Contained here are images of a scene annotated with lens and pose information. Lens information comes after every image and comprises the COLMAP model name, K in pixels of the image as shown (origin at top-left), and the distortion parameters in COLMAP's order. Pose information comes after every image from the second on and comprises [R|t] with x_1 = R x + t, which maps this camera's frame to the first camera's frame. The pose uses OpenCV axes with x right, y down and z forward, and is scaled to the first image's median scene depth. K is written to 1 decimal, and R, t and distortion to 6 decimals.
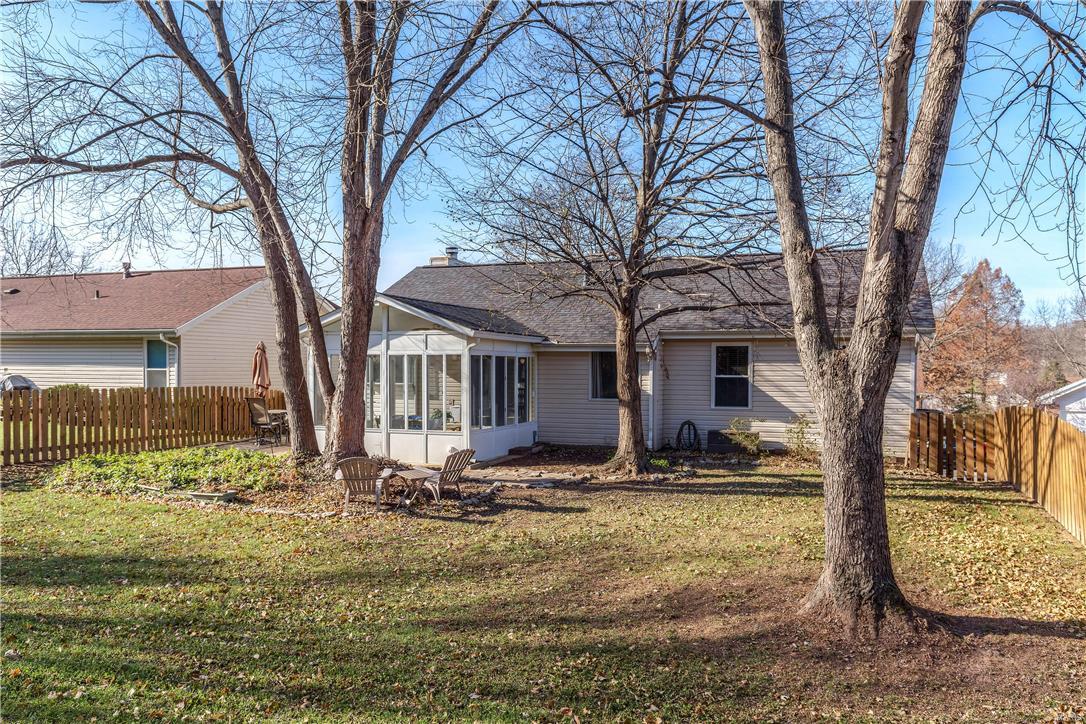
lens RADIAL K [[739.3, 0, 543.0], [0, 739.3, 362.0], [0, 0, 1]] dist [0.002145, 0.000013]
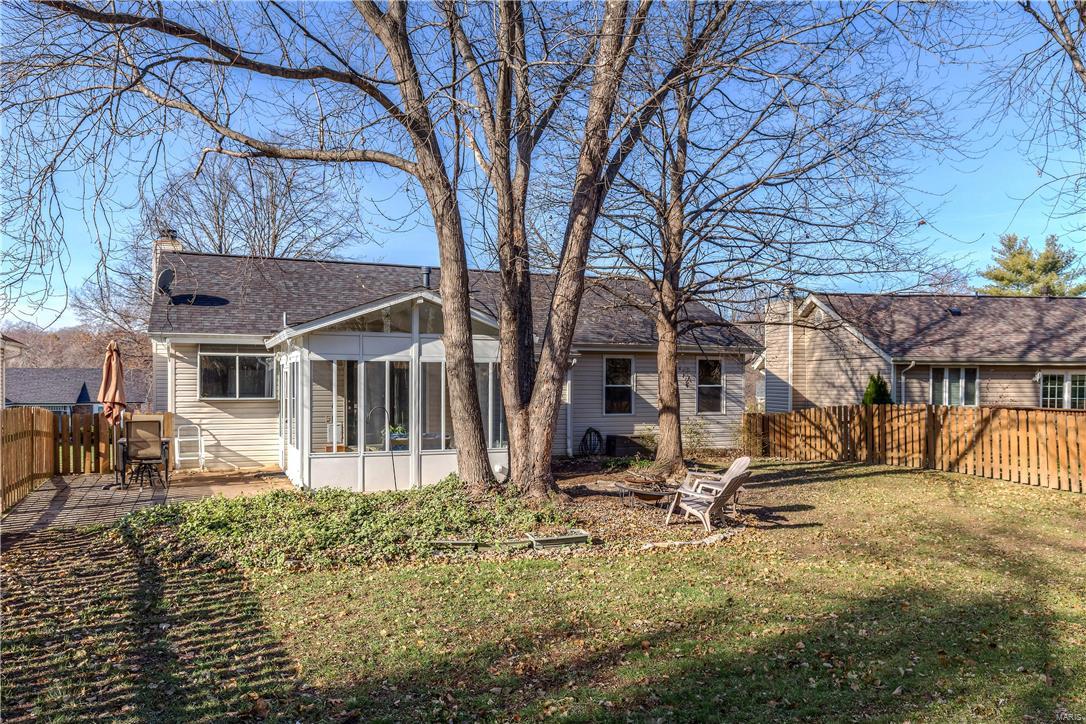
lens RADIAL K [[739.3, 0, 543.0], [0, 739.3, 362.0], [0, 0, 1]] dist [0.002145, 0.000013]
pose [[0.760991, 0.015658, 0.648573, -0.560863], [-0.006555, 0.999843, -0.016447, 0.003027], [-0.648729, 0.008265, 0.760975, 0.234493]]
